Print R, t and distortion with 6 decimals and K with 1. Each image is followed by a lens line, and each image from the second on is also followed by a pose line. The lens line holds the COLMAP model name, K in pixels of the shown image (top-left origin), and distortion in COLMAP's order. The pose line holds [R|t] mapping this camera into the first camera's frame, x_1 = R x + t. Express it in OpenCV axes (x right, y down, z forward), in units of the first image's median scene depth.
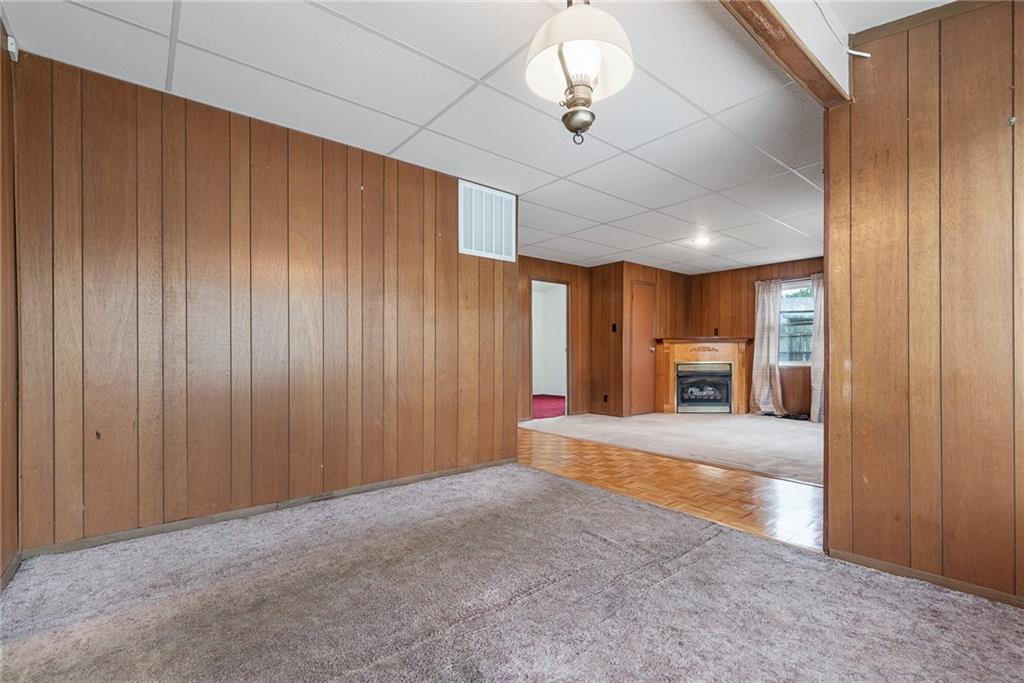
lens RADIAL K [[448.0, 0, 521.2], [0, 448.0, 363.4], [0, 0, 1]] dist [-0.000850, -0.000264]
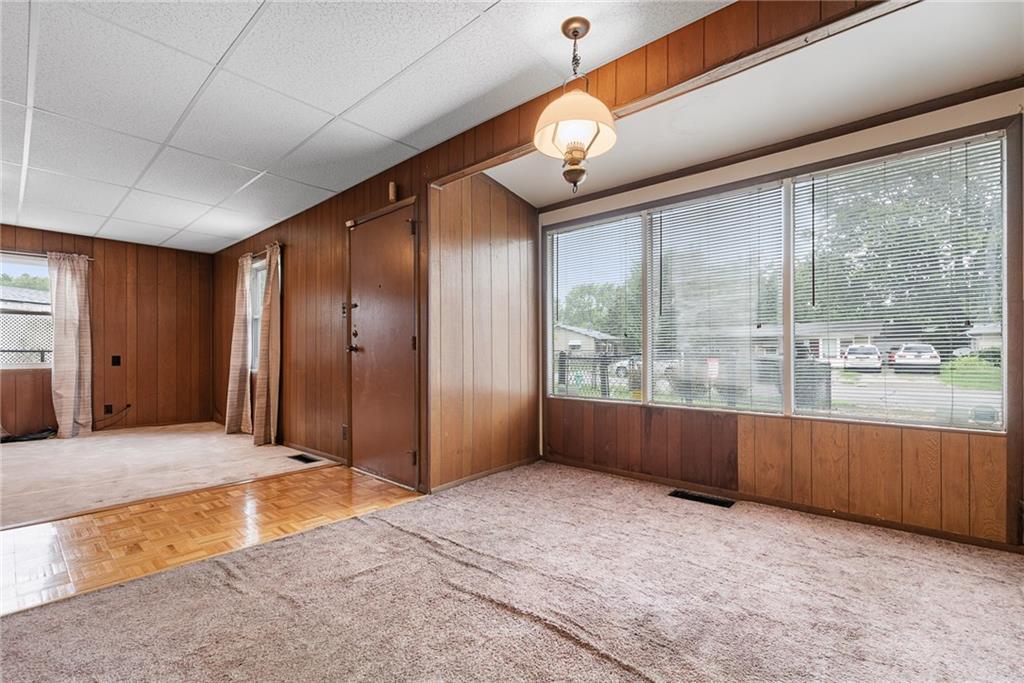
lens RADIAL K [[448.0, 0, 518.8], [0, 448.0, 350.3], [0, 0, 1]] dist [-0.000850, -0.000264]
pose [[-0.145014, 0.007583, 0.989401, -0.228543], [0.019699, 0.999795, -0.004775, -0.005118], [-0.989233, 0.018798, -0.145133, 0.273272]]
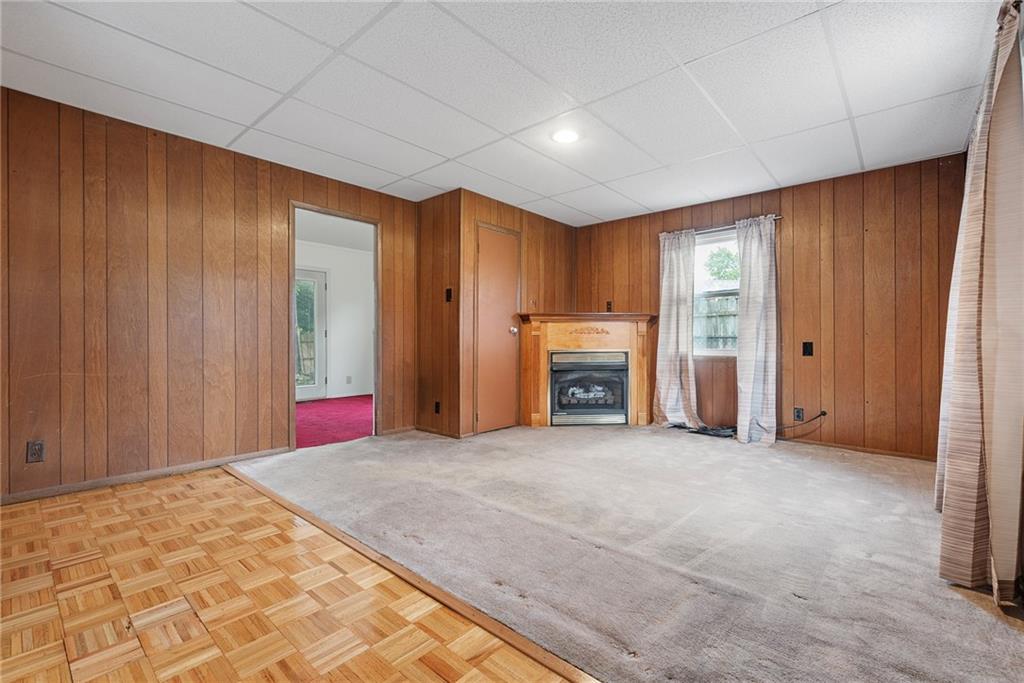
lens RADIAL K [[448.0, 0, 515.3], [0, 448.0, 343.6], [0, 0, 1]] dist [-0.000850, -0.000264]
pose [[0.988393, 0.003337, 0.151880, 0.196425], [-0.001330, 0.999911, -0.013309, -0.003178], [-0.151911, 0.012952, 0.988309, 0.350726]]
